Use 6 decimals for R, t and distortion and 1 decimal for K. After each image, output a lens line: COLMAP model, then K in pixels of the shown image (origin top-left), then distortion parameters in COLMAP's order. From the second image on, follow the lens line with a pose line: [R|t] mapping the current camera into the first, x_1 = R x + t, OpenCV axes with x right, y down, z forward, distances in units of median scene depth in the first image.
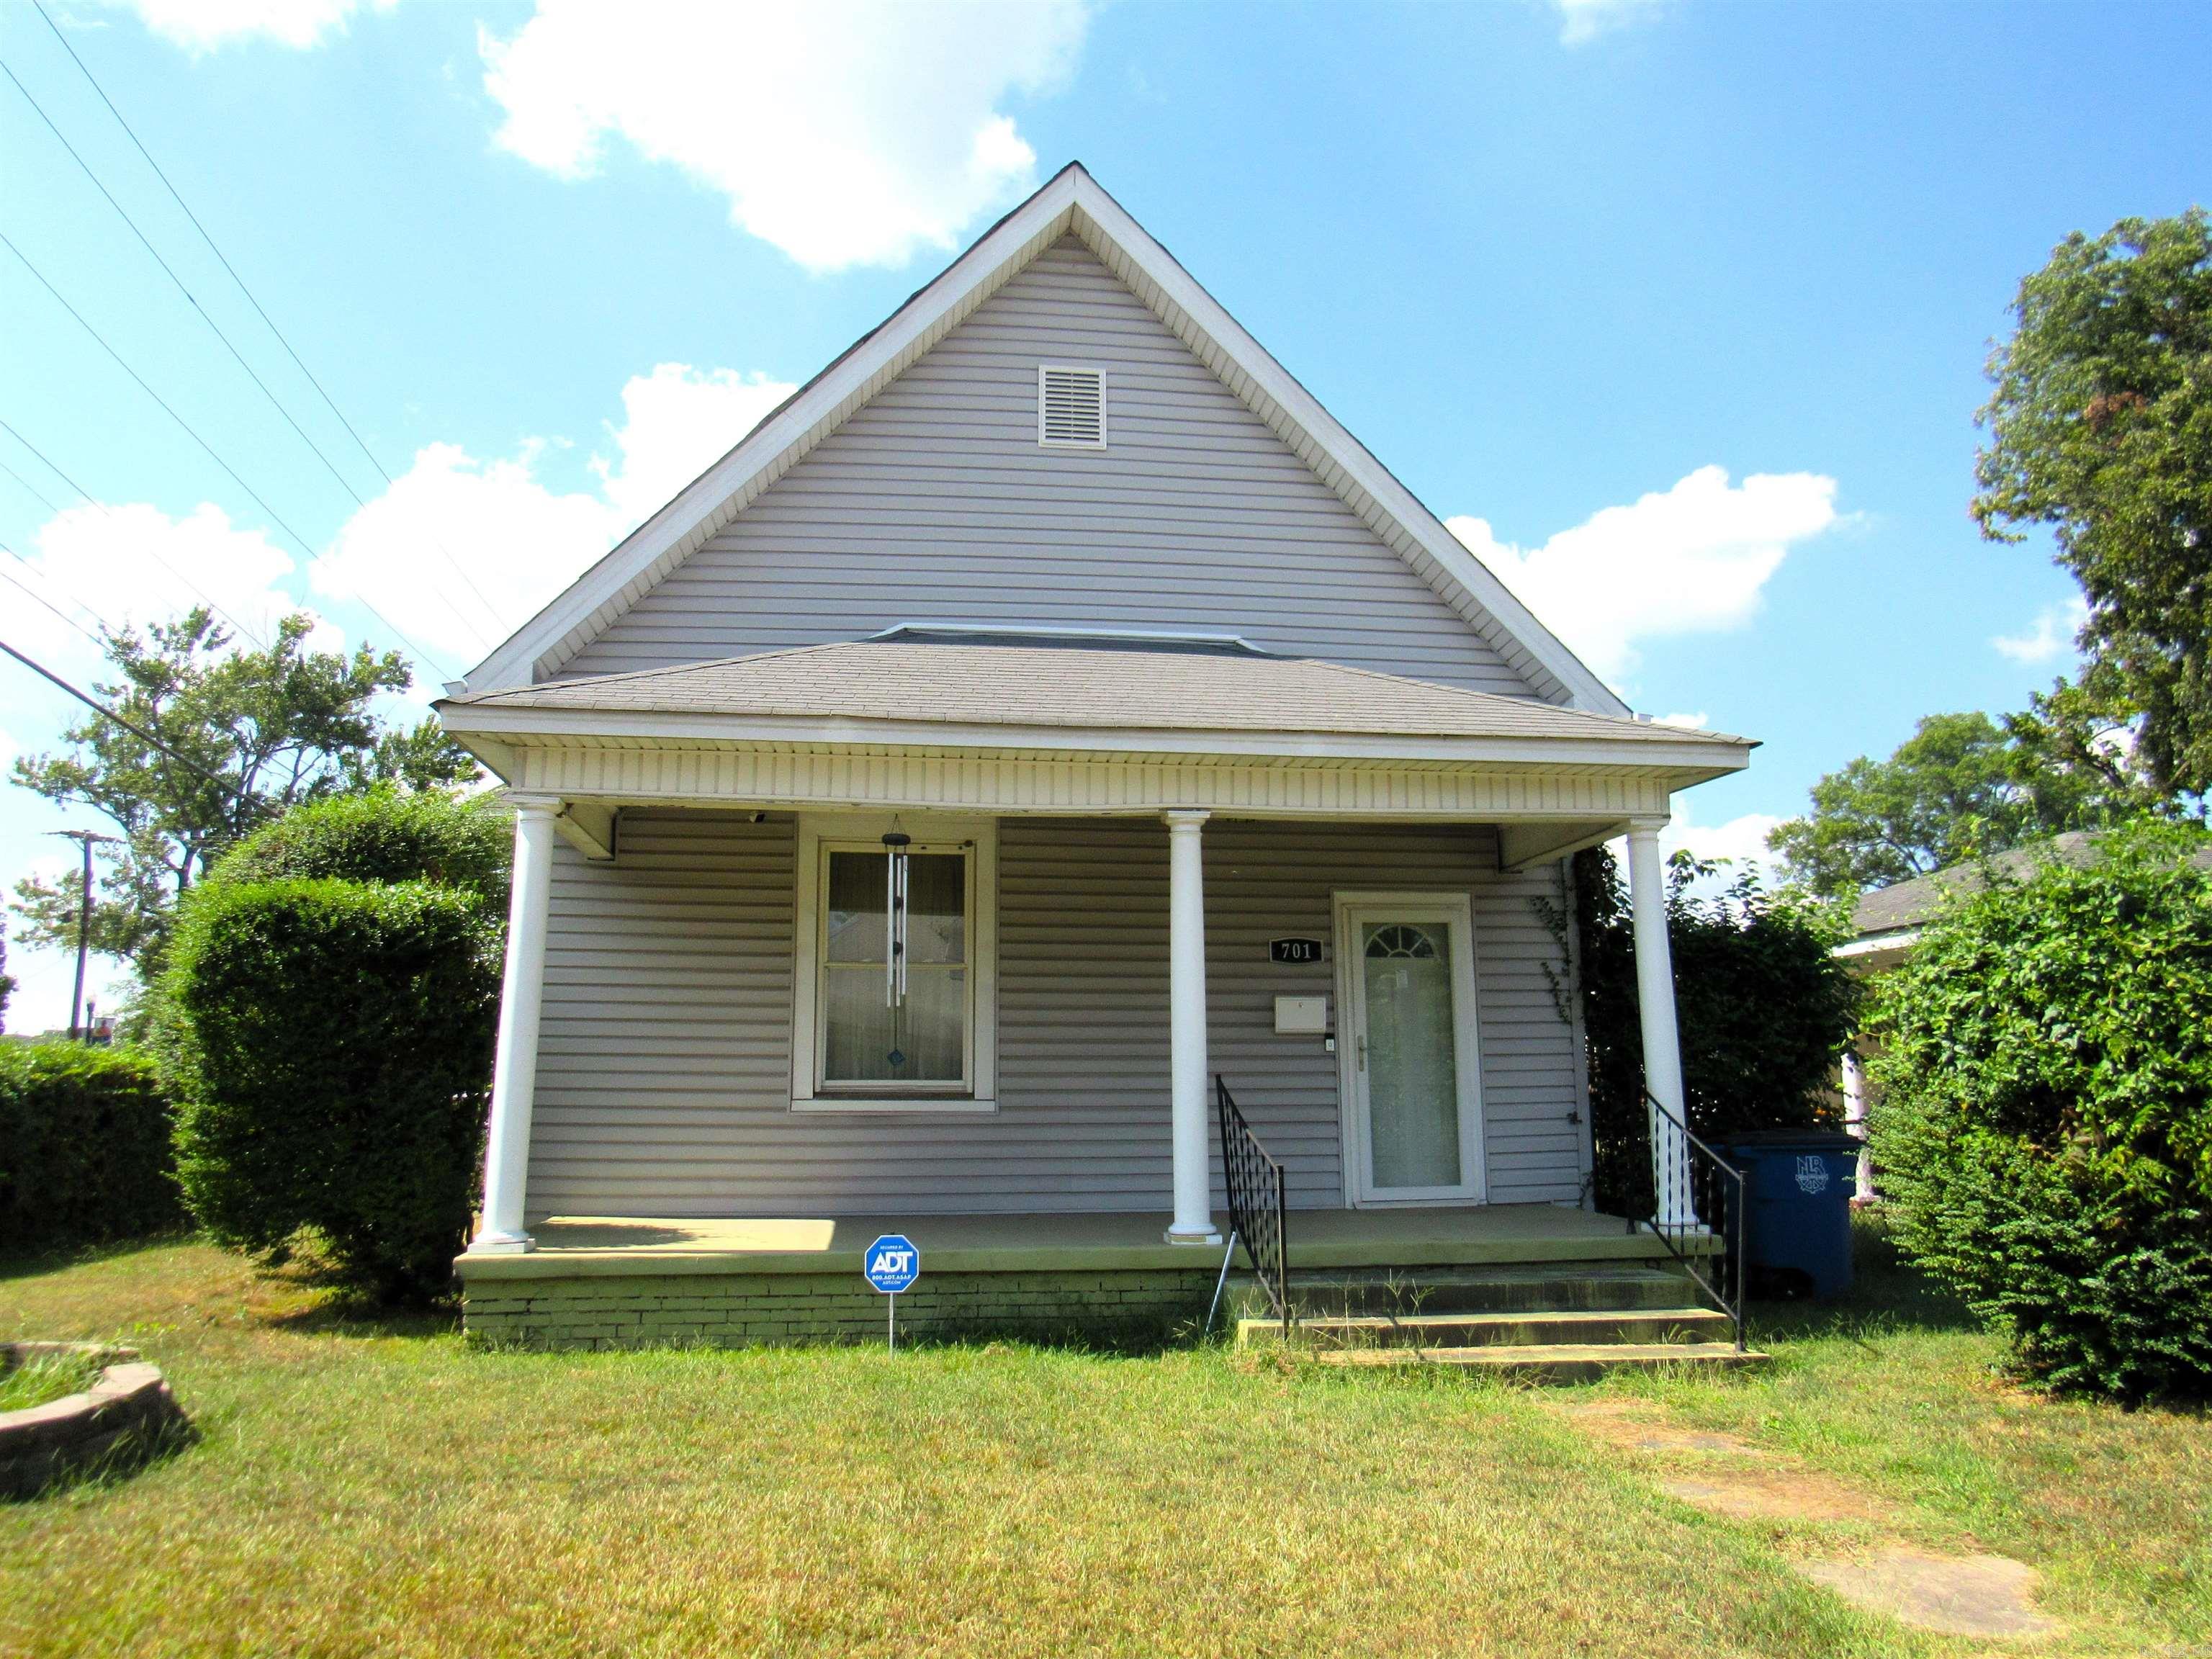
lens RADIAL K [[1639.1, 0, 1107.6], [0, 1639.1, 828.9], [0, 0, 1]] dist [-0.016848, -0.003111]
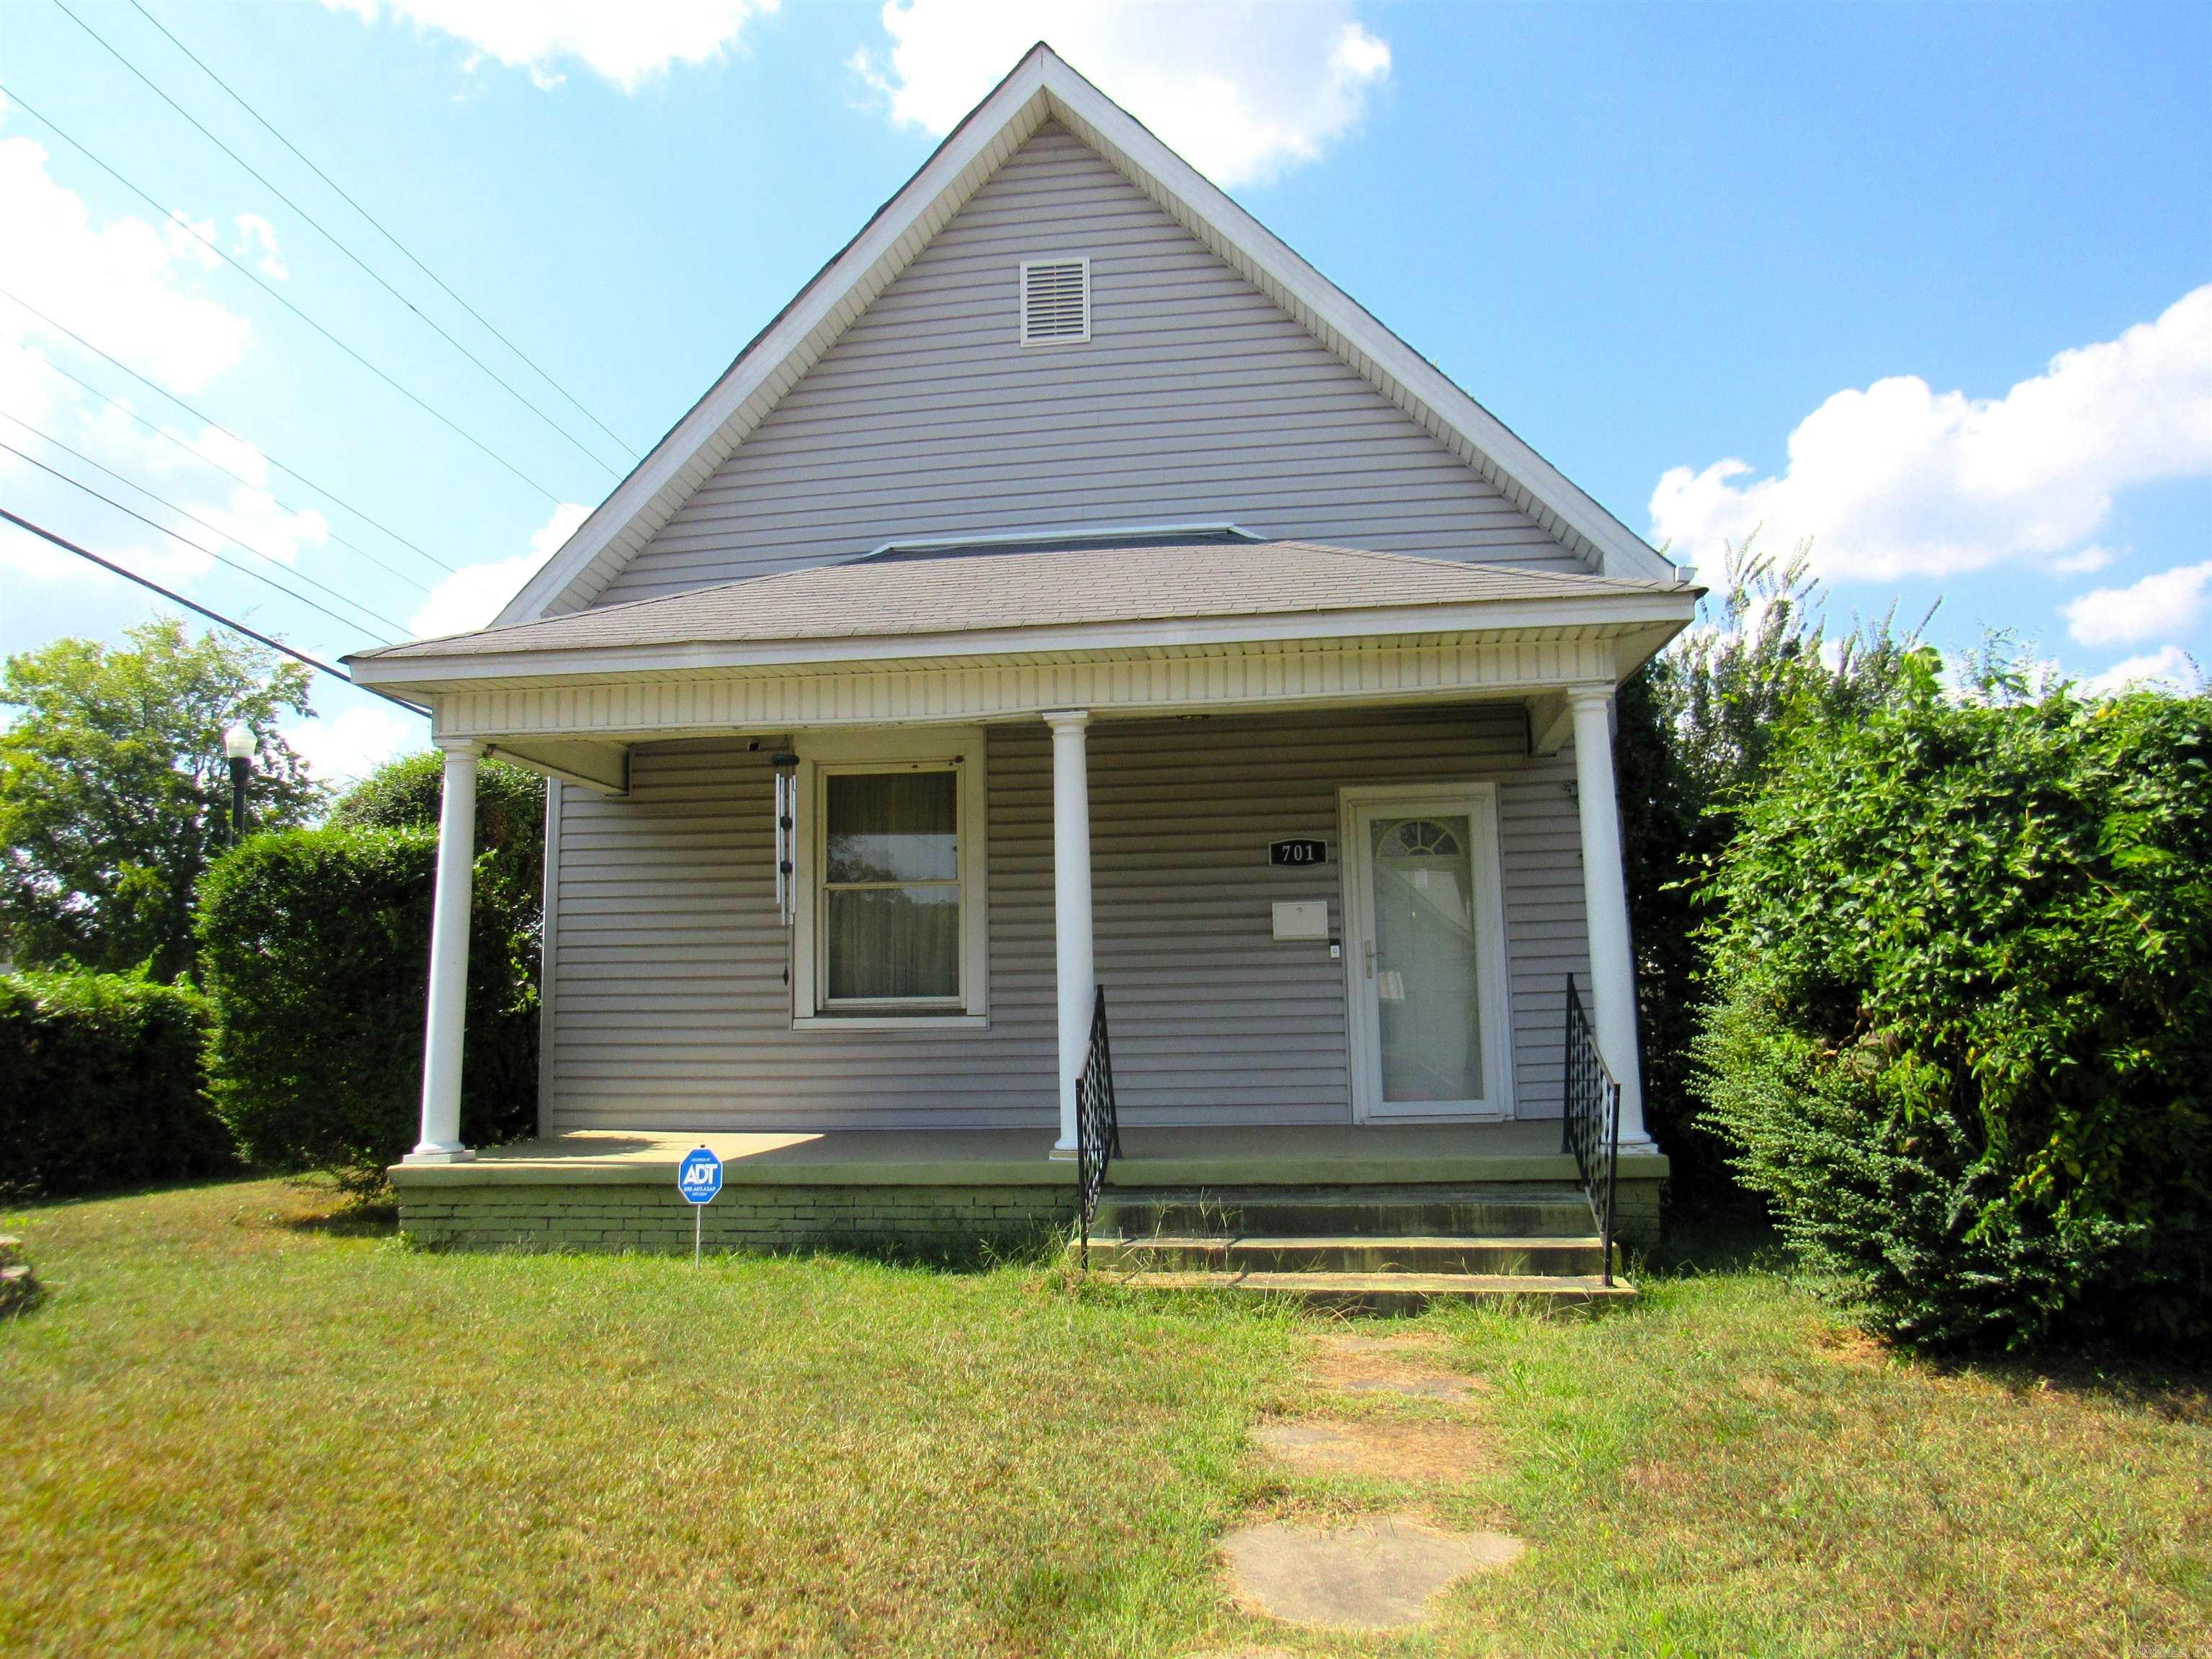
lens RADIAL K [[1639.1, 0, 1105.3], [0, 1639.1, 827.5], [0, 0, 1]] dist [-0.016848, -0.003111]
pose [[0.960702, -0.047276, -0.273527, 0.281949], [0.060333, 0.997396, 0.039518, 0.016981], [0.270947, -0.054468, 0.961052, 0.070582]]
